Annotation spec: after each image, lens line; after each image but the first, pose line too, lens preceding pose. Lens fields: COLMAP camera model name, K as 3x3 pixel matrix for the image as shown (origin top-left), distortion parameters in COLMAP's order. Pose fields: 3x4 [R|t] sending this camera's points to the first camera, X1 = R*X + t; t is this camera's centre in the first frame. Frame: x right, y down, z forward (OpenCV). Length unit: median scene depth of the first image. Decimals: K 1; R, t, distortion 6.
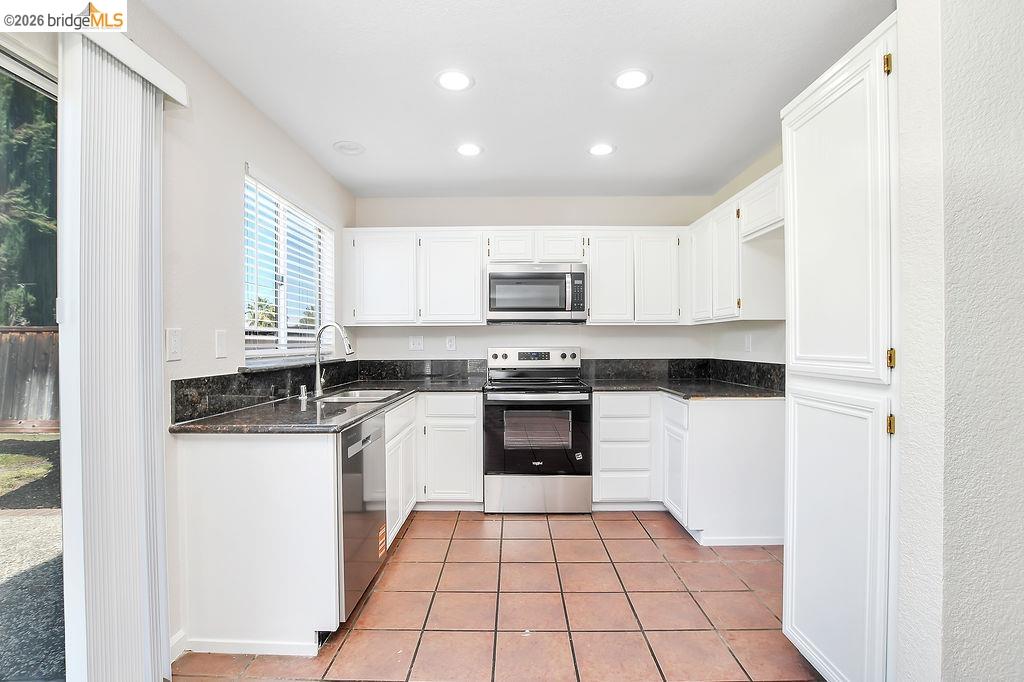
lens RADIAL K [[471.7, 0, 508.3], [0, 471.7, 345.3], [0, 0, 1]] dist [-0.028937, 0.003397]
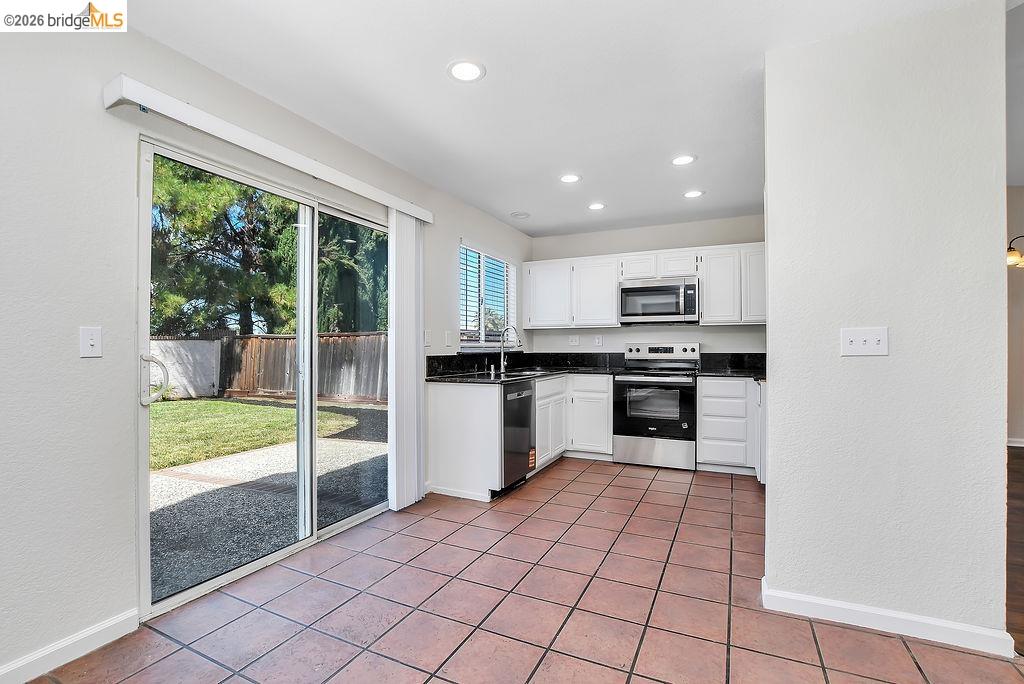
lens RADIAL K [[465.6, 0, 508.3], [0, 465.6, 347.4], [0, 0, 1]] dist [-0.025028, 0.002661]
pose [[0.904494, 0.001312, -0.426485, 0.242430], [-0.002539, 0.999994, -0.002310, 0.021480], [0.426479, 0.003173, 0.904492, -0.357350]]
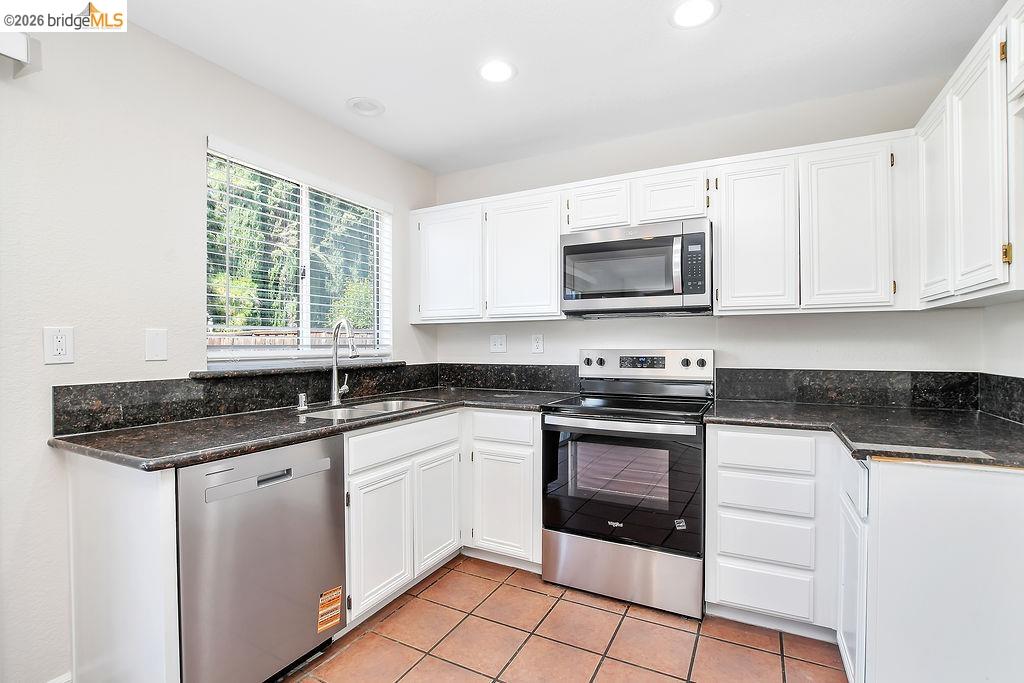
lens RADIAL K [[471.7, 0, 505.7], [0, 471.7, 344.1], [0, 0, 1]] dist [-0.028937, 0.003397]
pose [[0.885280, 0.000781, -0.465058, 0.221177], [-0.001994, 0.999996, -0.002116, -0.002064], [0.465054, 0.002800, 0.885278, 0.324722]]
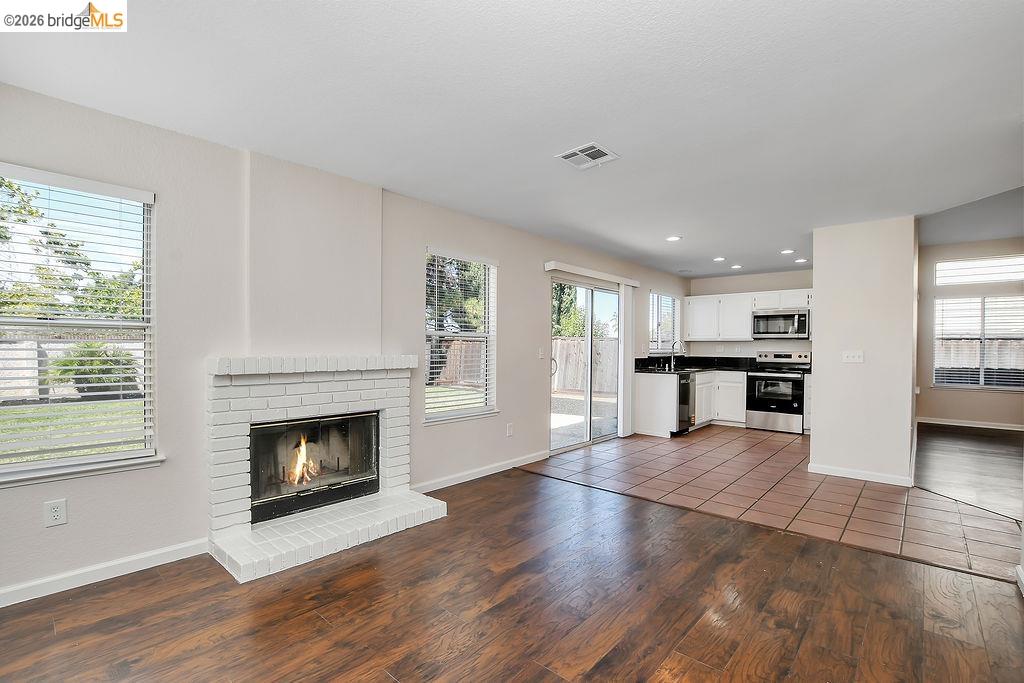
lens RADIAL K [[471.7, 0, 504.0], [0, 471.7, 351.5], [0, 0, 1]] dist [-0.028937, 0.003397]
pose [[0.745928, 0.015902, -0.665836, 0.525232], [-0.010838, 0.999872, 0.011738, -0.006942], [0.665938, -0.001539, 0.746006, -1.300063]]
